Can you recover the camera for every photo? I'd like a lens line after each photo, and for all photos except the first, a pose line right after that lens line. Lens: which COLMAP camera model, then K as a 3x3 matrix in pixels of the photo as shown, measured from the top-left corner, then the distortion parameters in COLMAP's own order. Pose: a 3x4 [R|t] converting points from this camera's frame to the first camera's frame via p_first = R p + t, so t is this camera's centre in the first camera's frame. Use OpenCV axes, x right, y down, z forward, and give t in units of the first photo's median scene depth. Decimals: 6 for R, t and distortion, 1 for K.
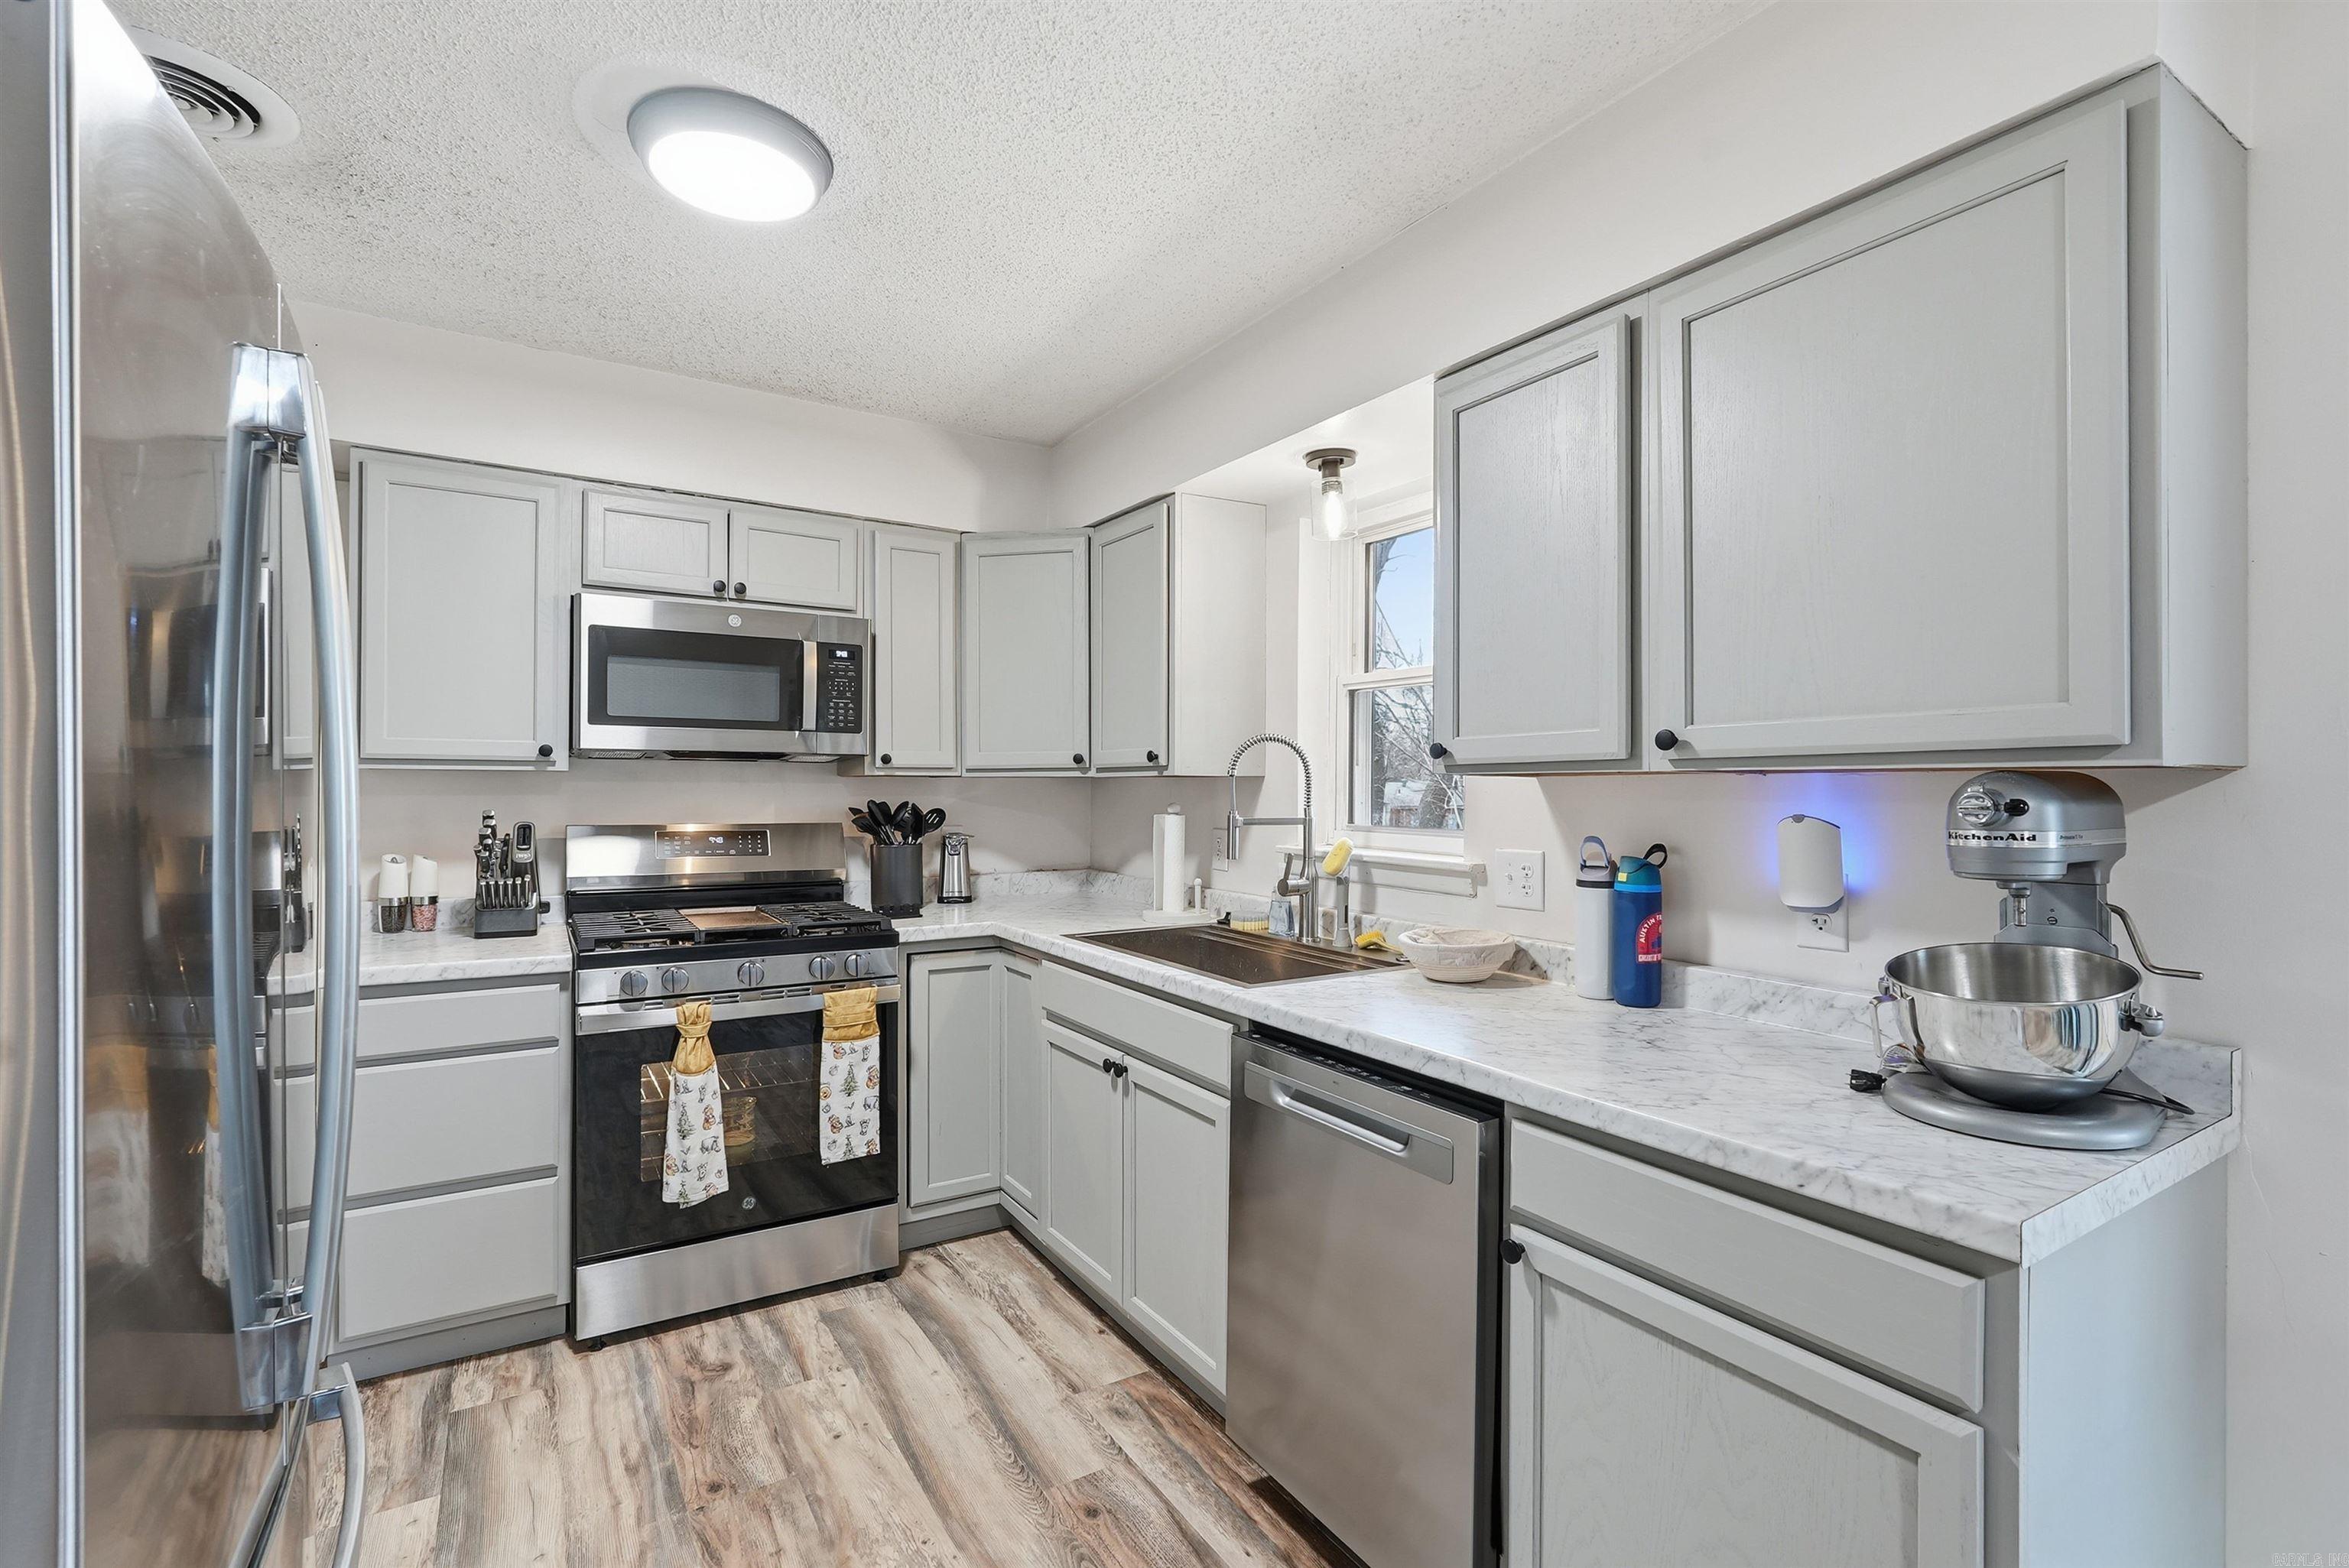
lens RADIAL K [[1047.2, 0, 1172.1], [0, 1047.2, 786.2], [0, 0, 1]] dist [-0.016967, 0.008010]
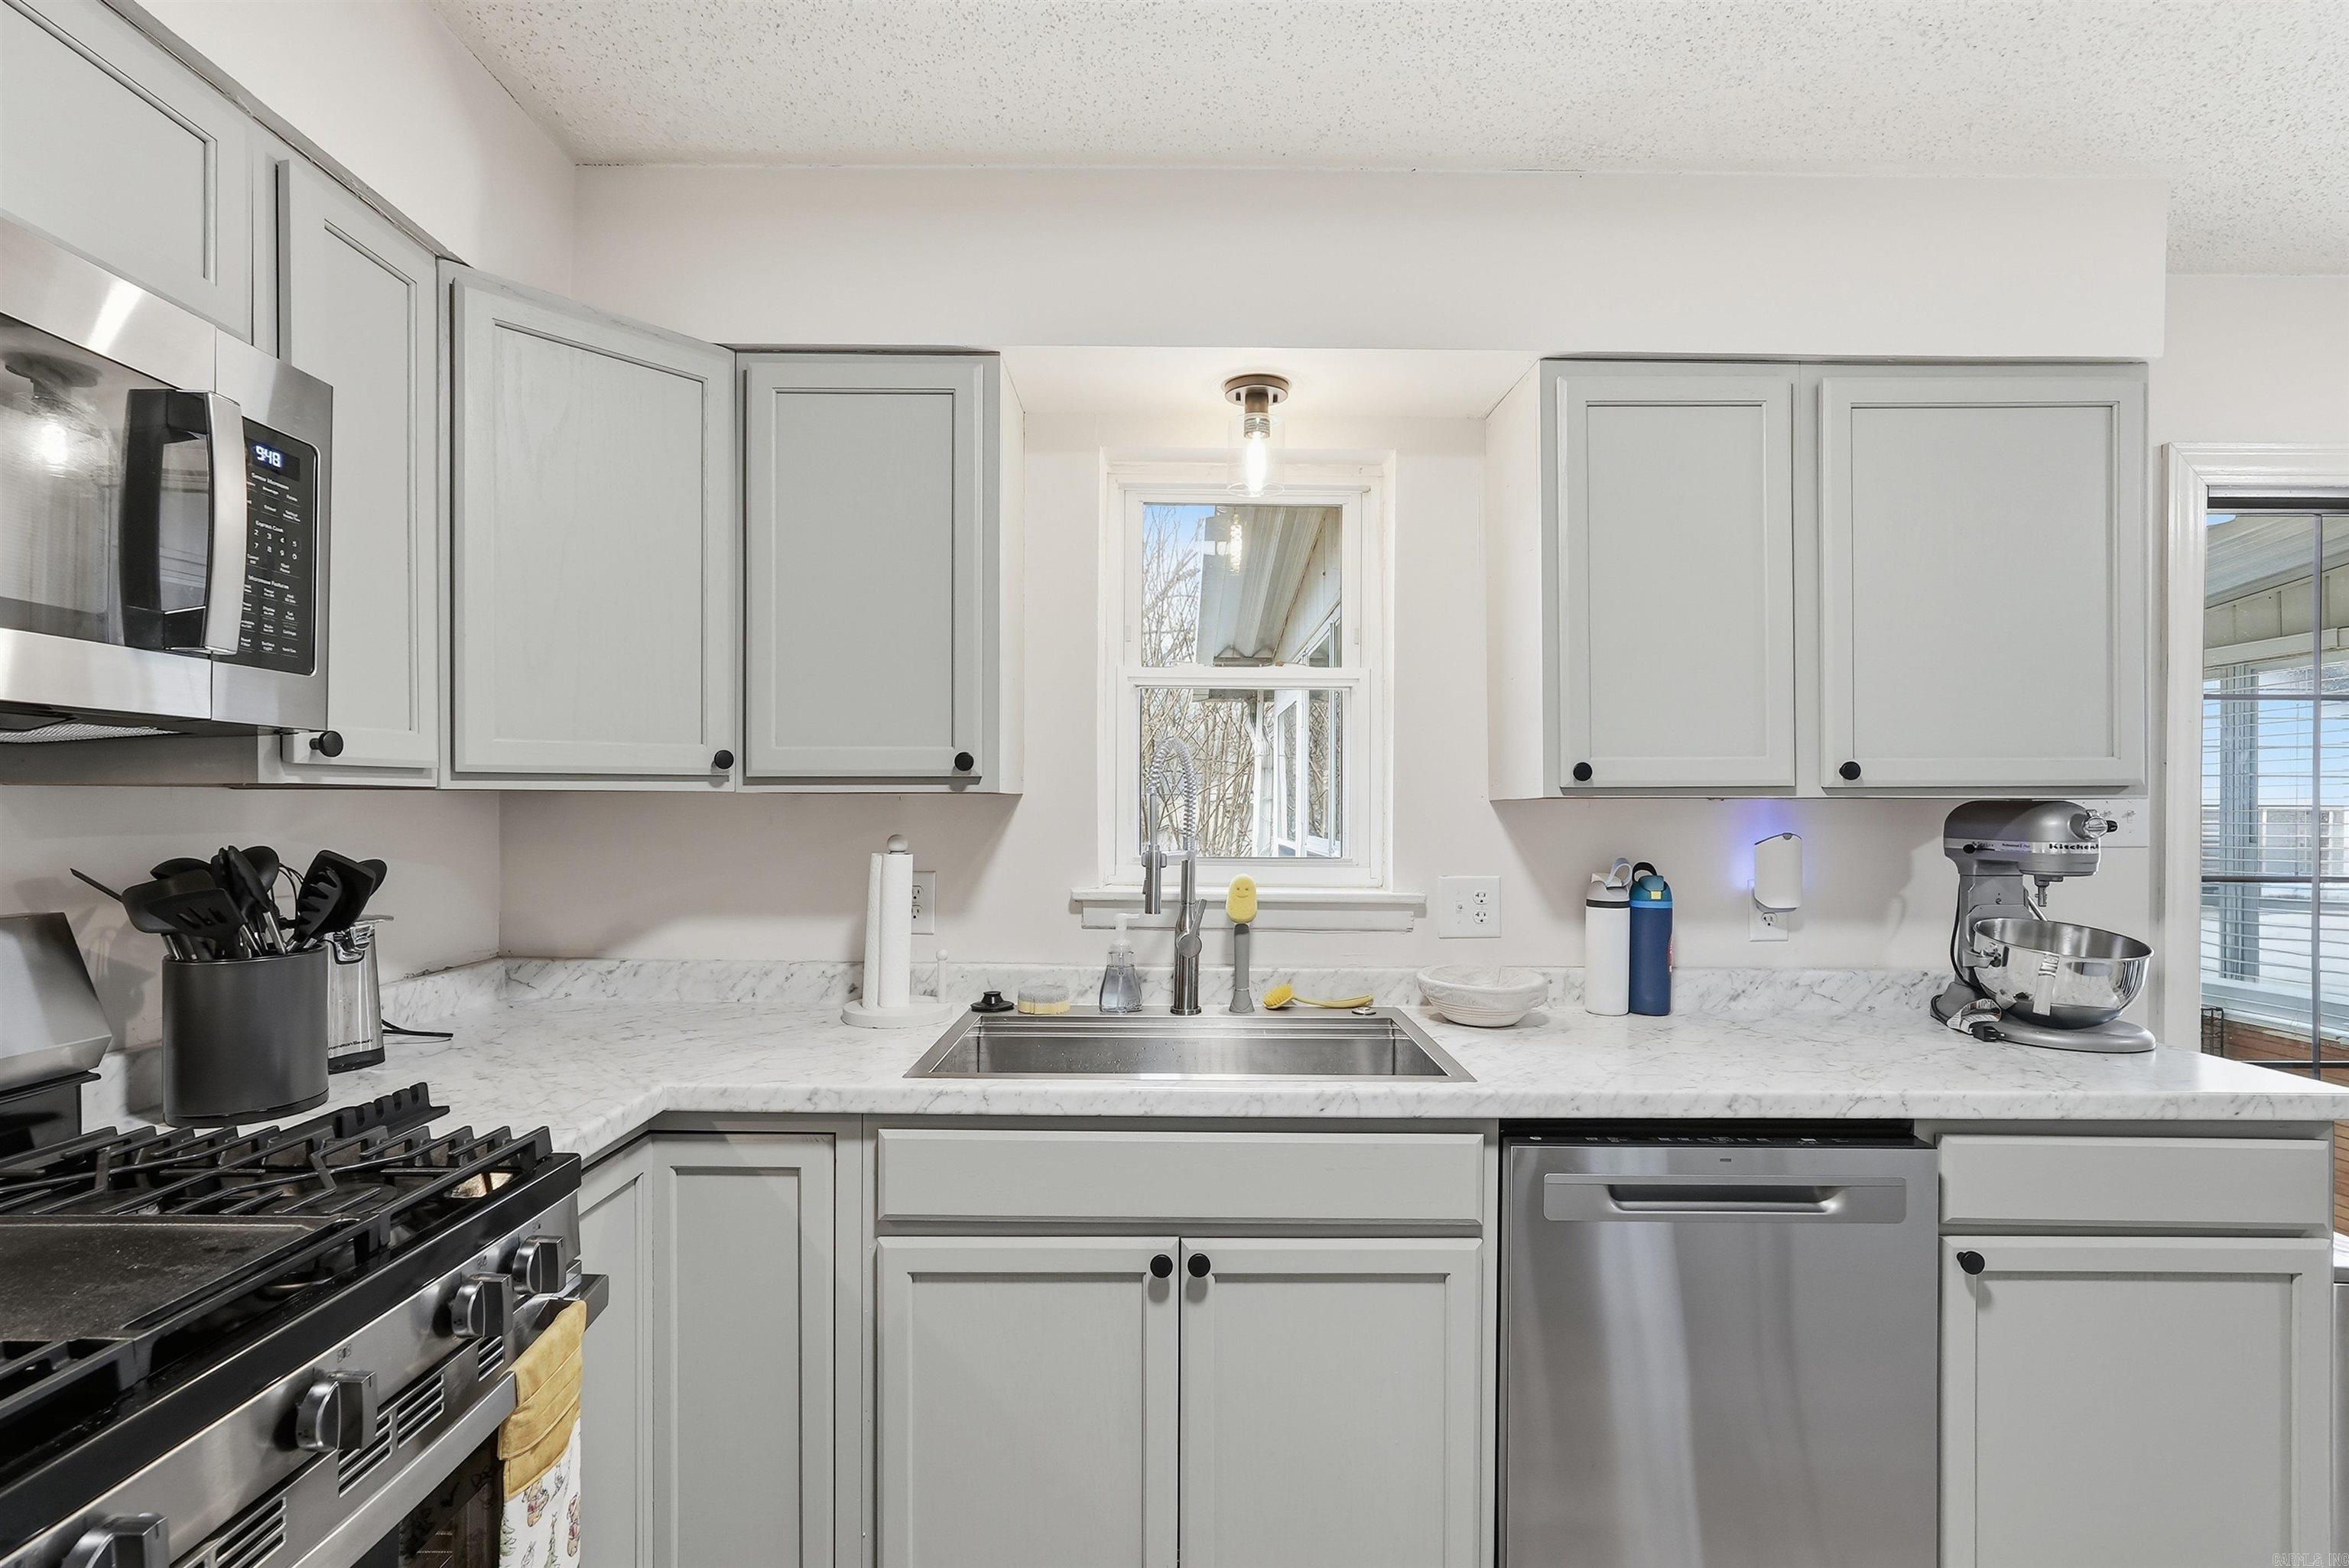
lens RADIAL K [[1047.2, 0, 1166.8], [0, 1047.2, 808.5], [0, 0, 1]] dist [-0.016967, 0.008010]
pose [[0.533532, -0.003214, 0.845774, -0.569182], [-0.001588, 0.999987, 0.004802, -0.004519], [-0.845778, -0.003905, 0.533520, 0.661856]]
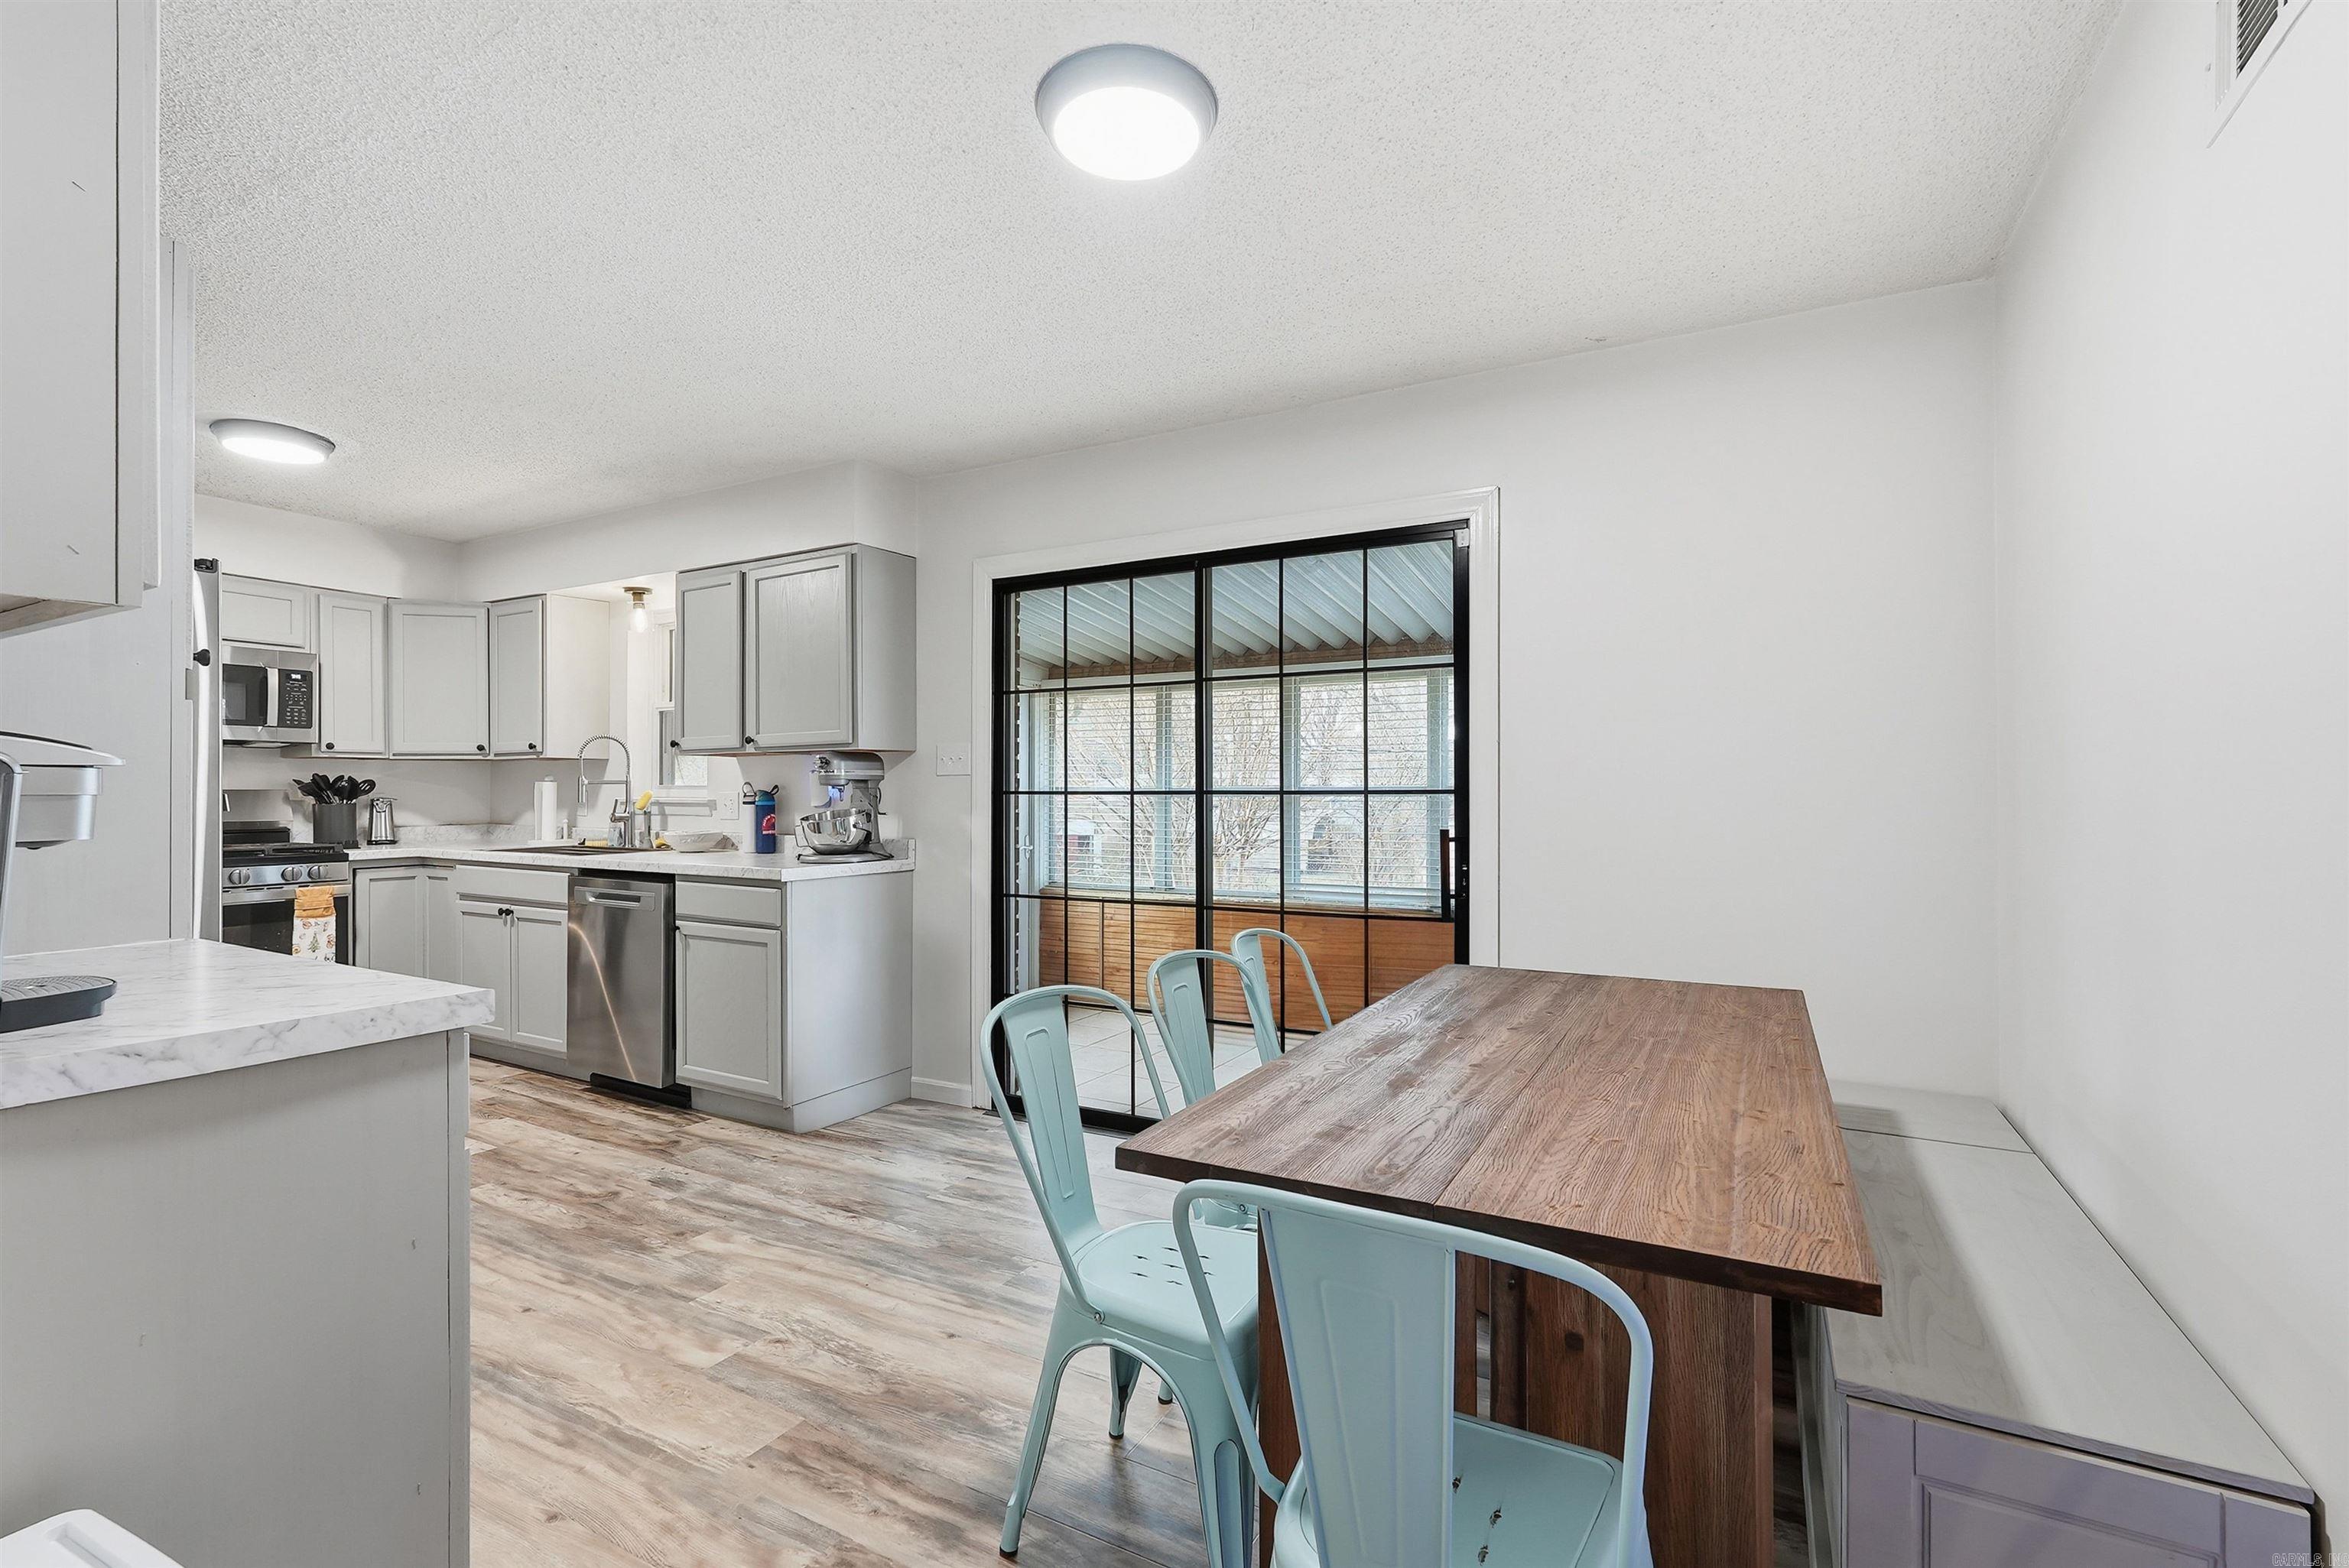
lens RADIAL K [[1047.2, 0, 1182.6], [0, 1047.2, 792.3], [0, 0, 1]] dist [-0.016967, 0.008010]
pose [[0.875869, -0.005297, 0.482519, 0.106333], [0.004695, 0.999986, 0.002455, 0.055975], [-0.482526, 0.000115, 0.875882, -1.184243]]
